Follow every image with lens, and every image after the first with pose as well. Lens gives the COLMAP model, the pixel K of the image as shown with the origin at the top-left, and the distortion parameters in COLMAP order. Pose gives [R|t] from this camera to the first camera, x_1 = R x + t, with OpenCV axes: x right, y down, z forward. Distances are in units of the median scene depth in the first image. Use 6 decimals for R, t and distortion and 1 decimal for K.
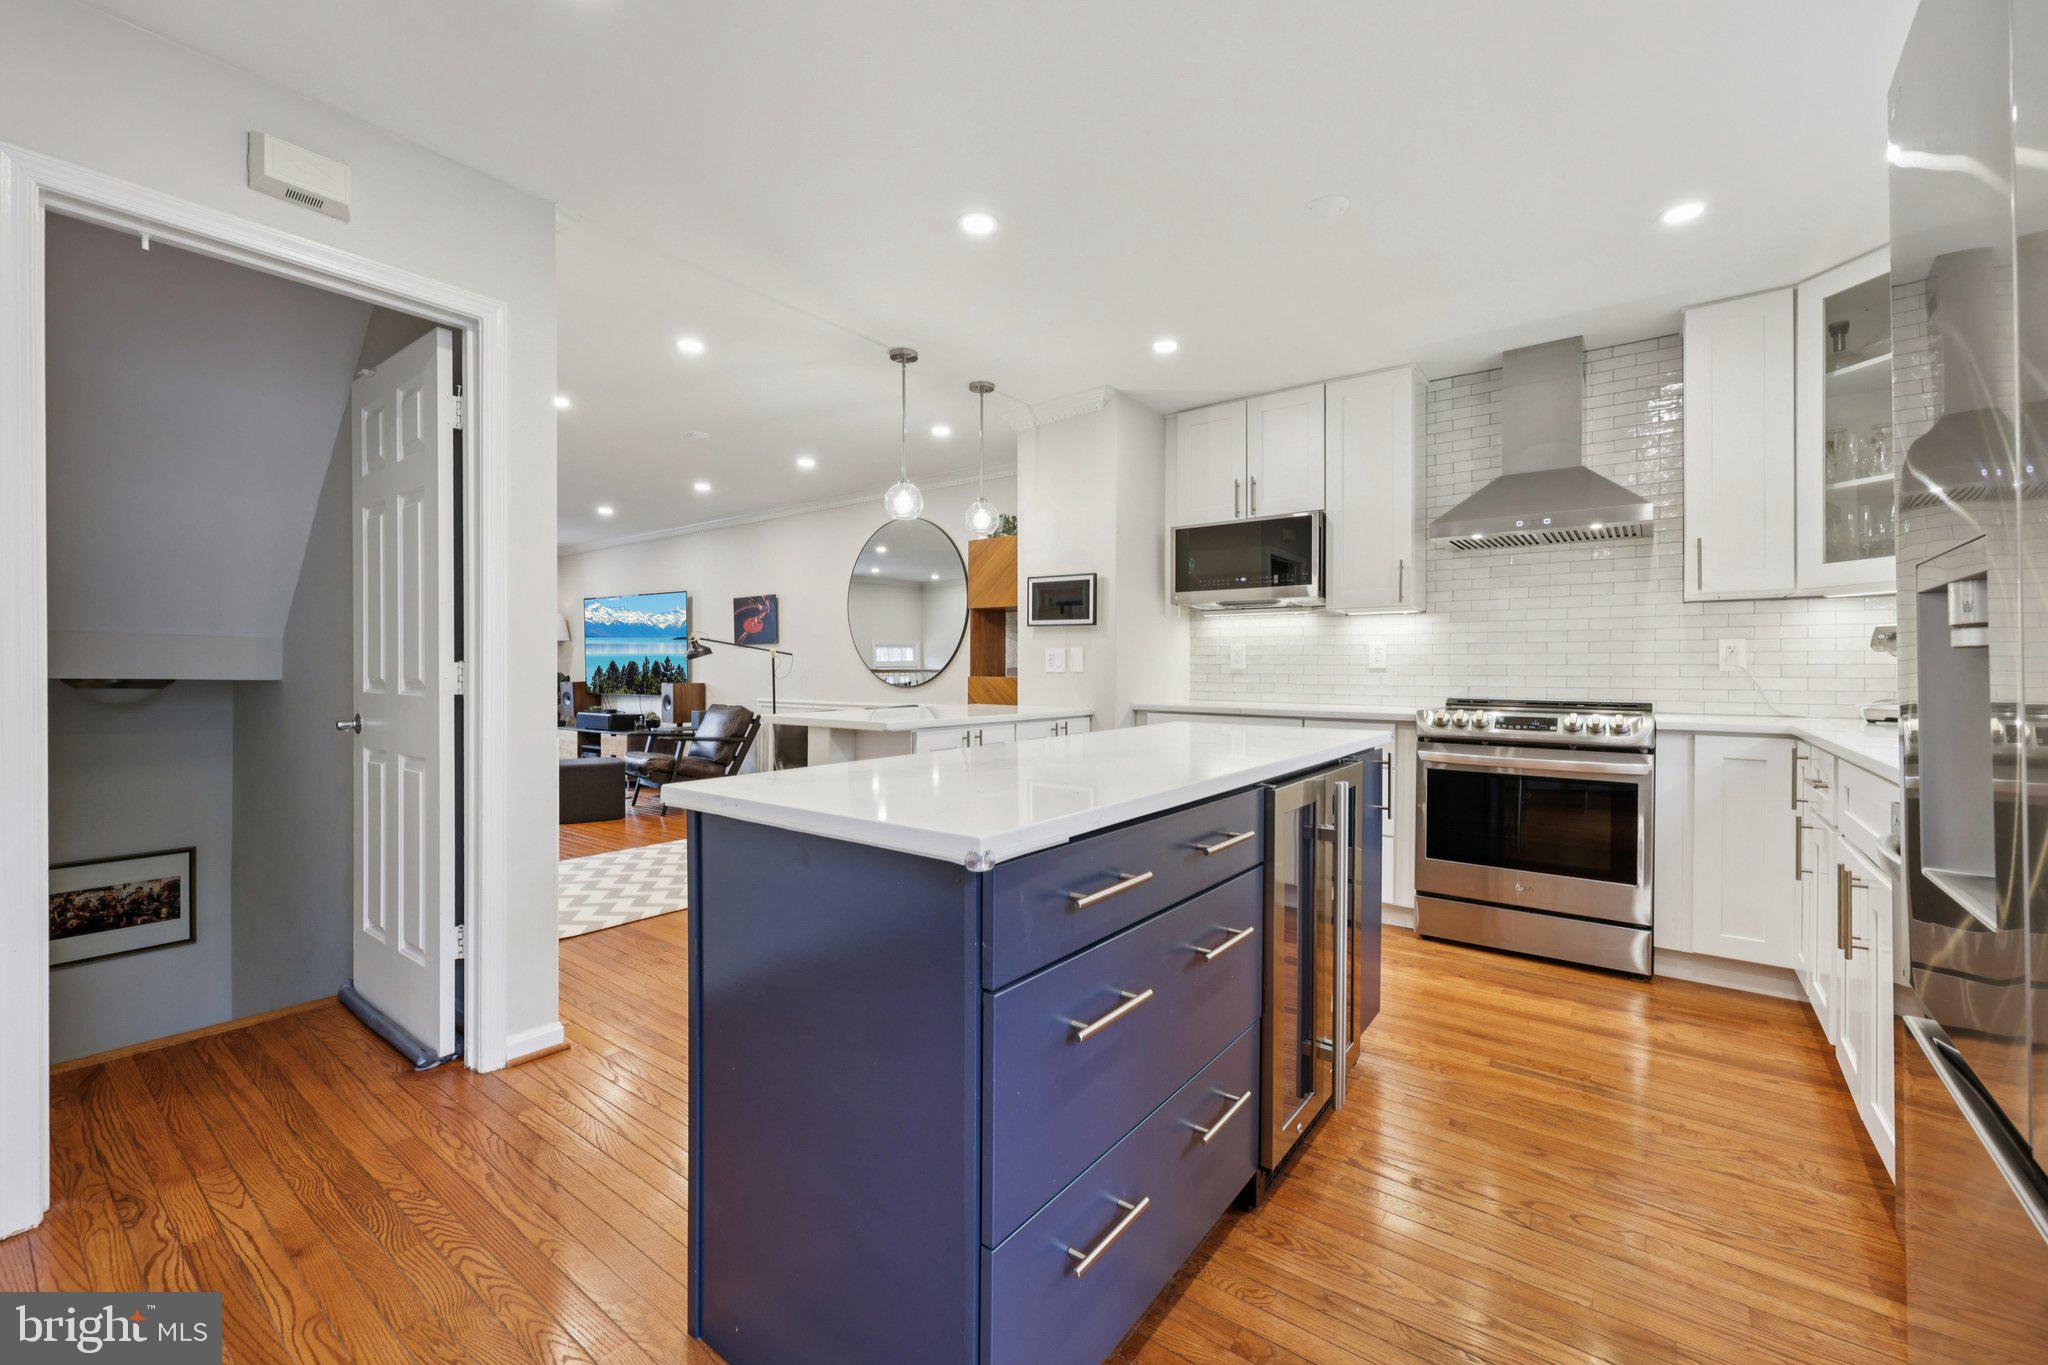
lens RADIAL K [[828.7, 0, 1031.2], [0, 828.7, 673.4], [0, 0, 1]] dist [-0.000741, -0.000017]
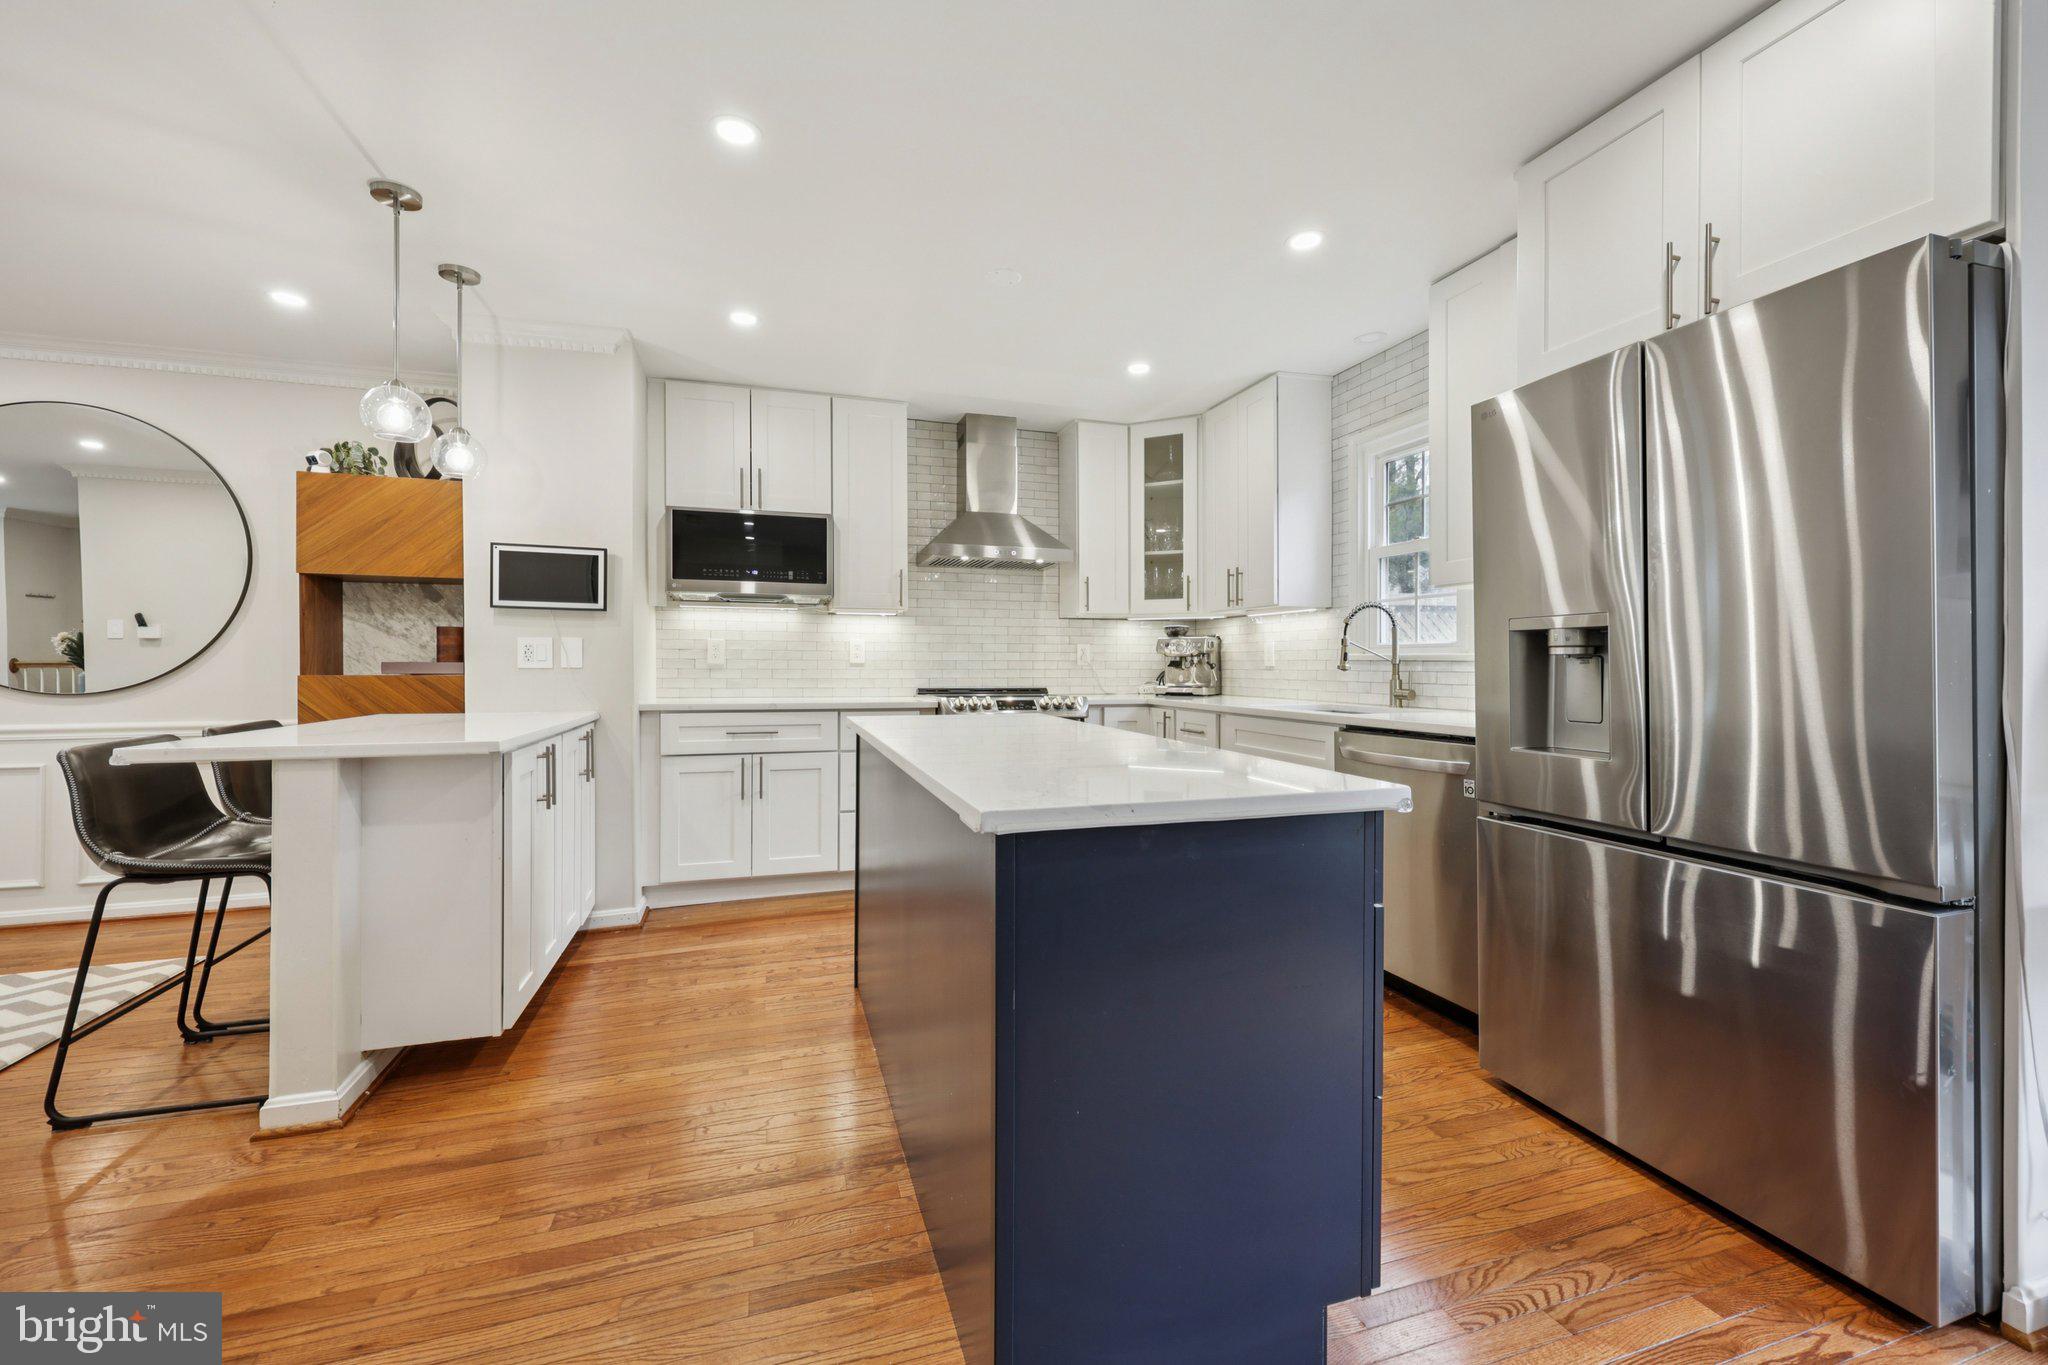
lens RADIAL K [[826.7, 0, 1036.1], [0, 826.7, 670.2], [0, 0, 1]] dist [-0.000016, -0.000068]
pose [[0.568713, -0.006148, 0.822513, -0.378022], [0.004177, 0.999981, 0.004586, -0.000911], [-0.822525, 0.000827, 0.568728, 0.178814]]
